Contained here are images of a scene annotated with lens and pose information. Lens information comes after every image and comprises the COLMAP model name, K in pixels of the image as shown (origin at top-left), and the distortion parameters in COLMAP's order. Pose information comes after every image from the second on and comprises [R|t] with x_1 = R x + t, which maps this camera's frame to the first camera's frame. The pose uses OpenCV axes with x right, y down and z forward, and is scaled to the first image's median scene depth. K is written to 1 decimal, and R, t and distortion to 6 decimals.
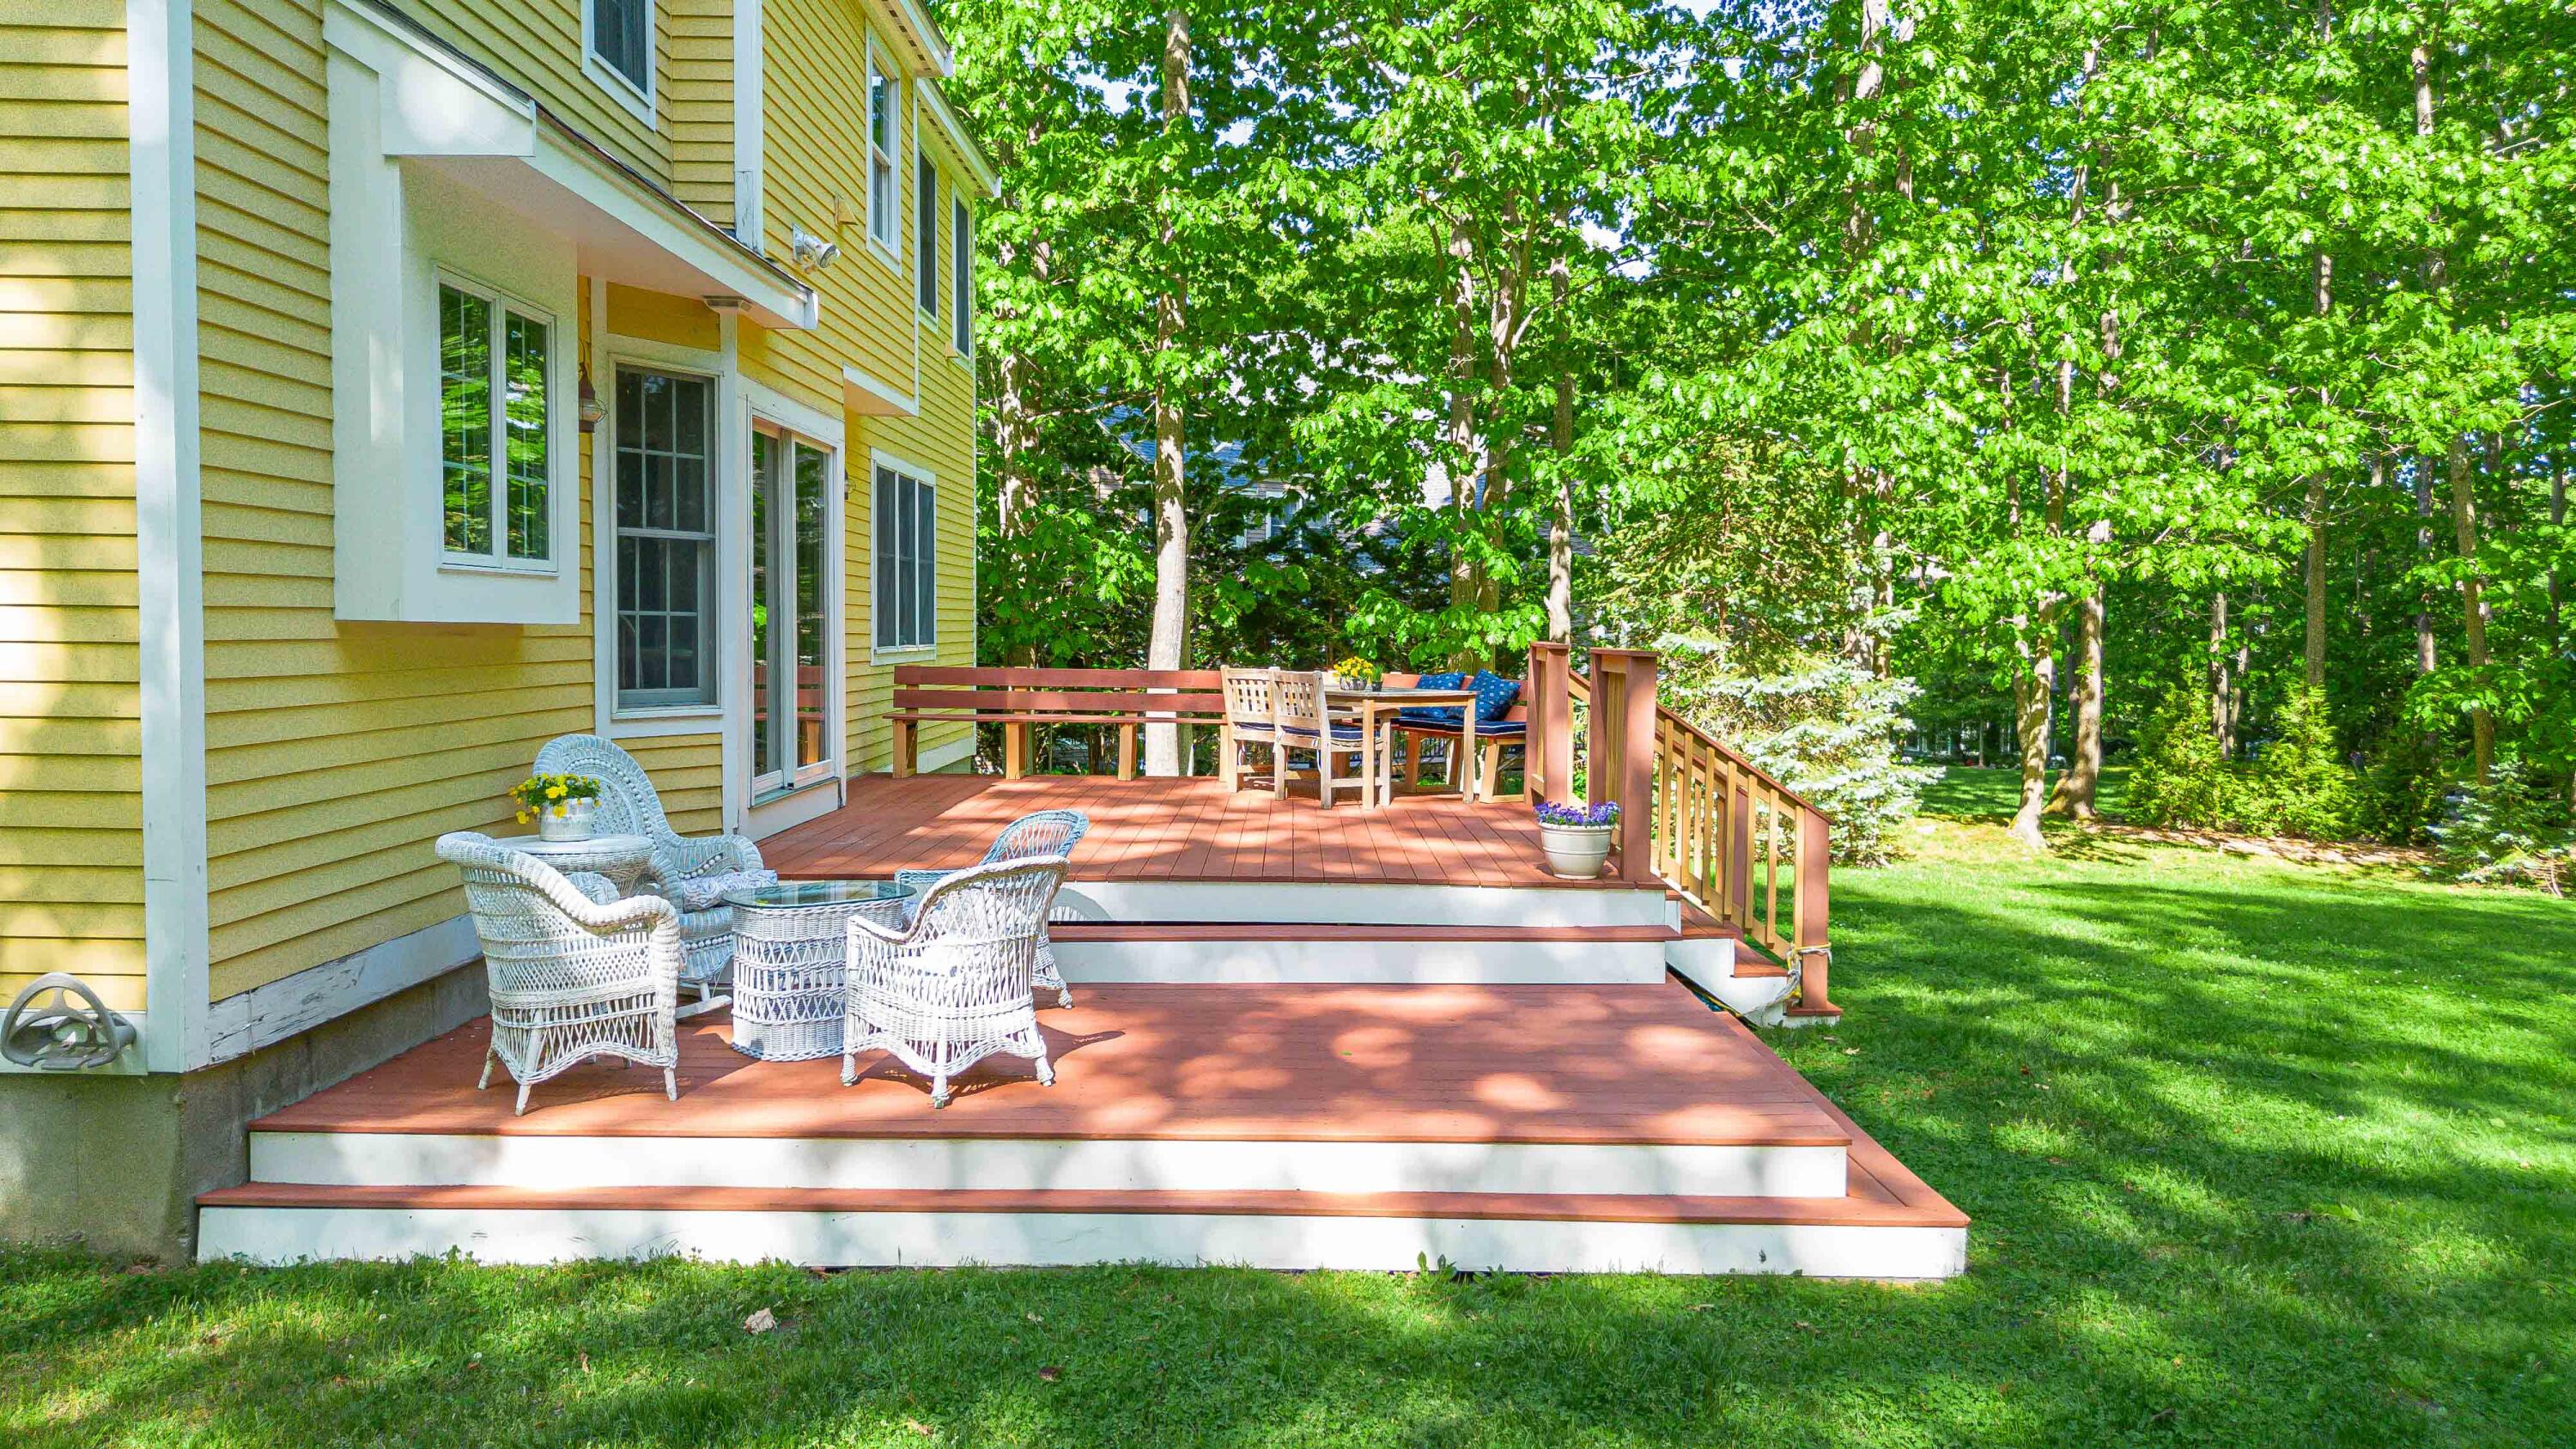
lens RADIAL K [[1785.8, 0, 1288.0], [0, 1785.8, 724.5], [0, 0, 1]] dist [0.004431, -0.060502]
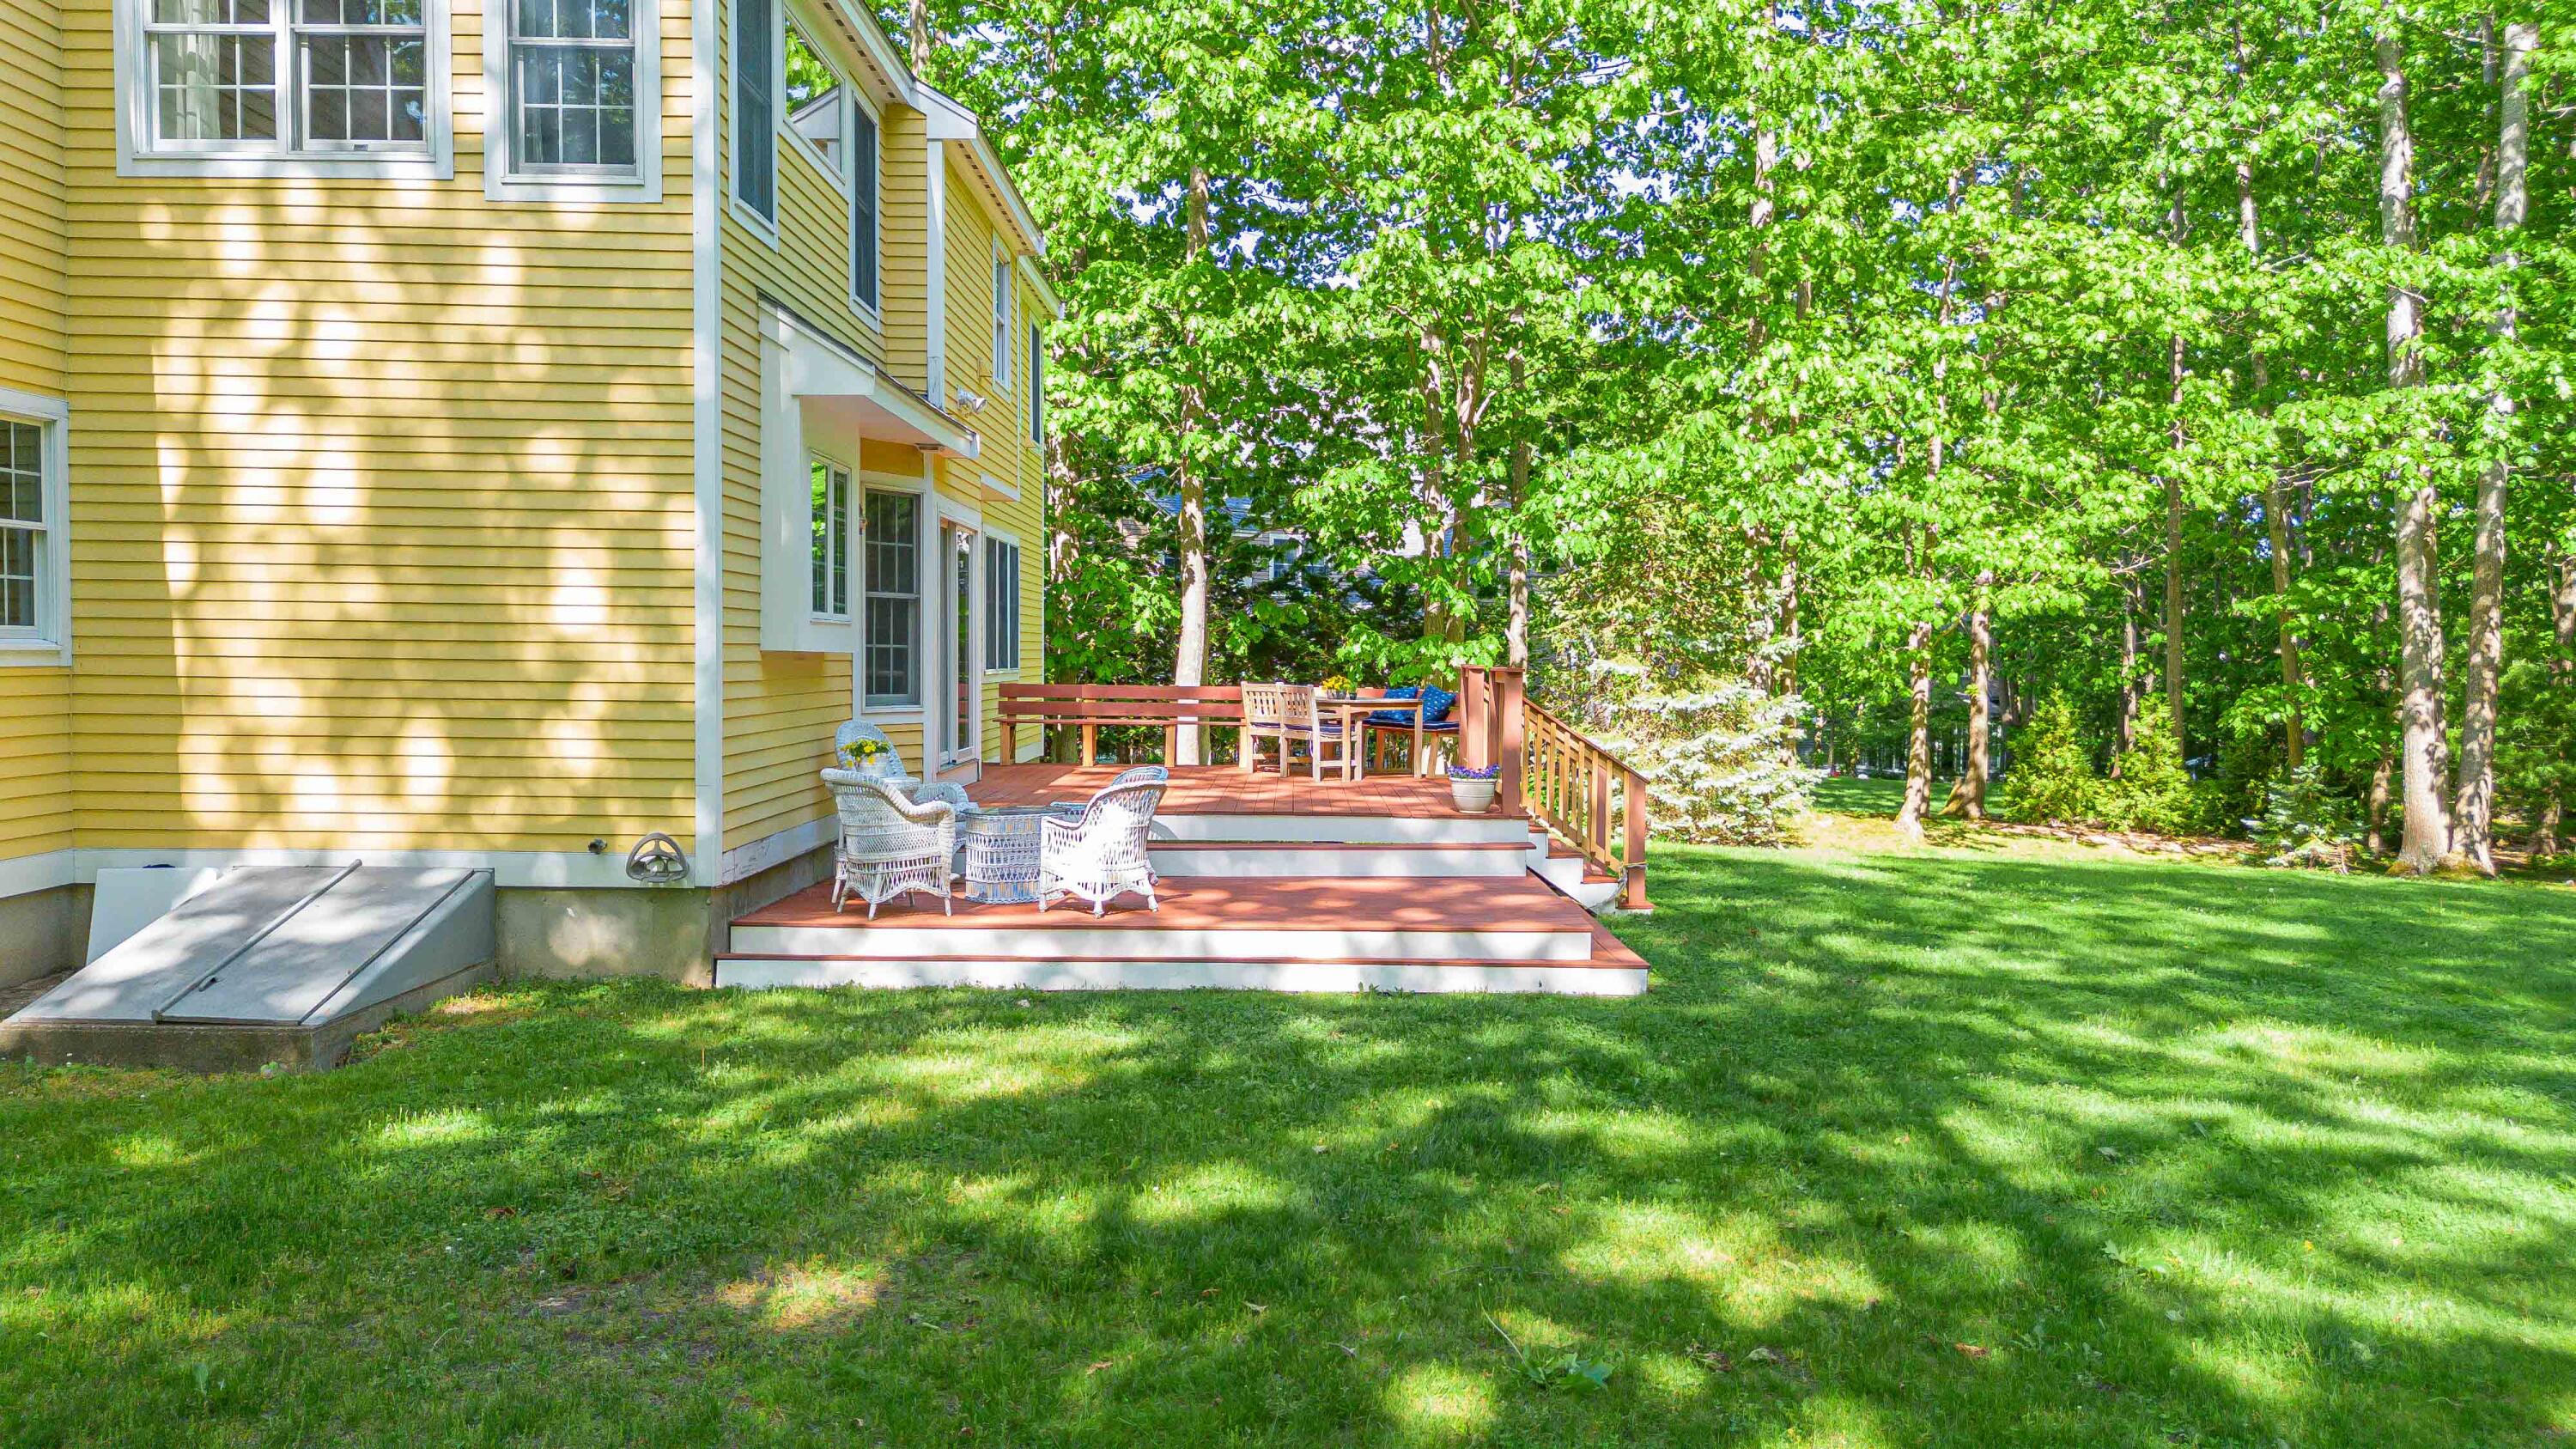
lens RADIAL K [[1808.3, 0, 1341.1], [0, 1808.3, 804.2], [0, 0, 1]] dist [0.001851, 0.001041]
pose [[0.999606, -0.003620, 0.027835, 0.000307], [0.002851, 0.999614, 0.027630, 0.013804], [-0.027924, -0.027540, 0.999231, -0.244953]]
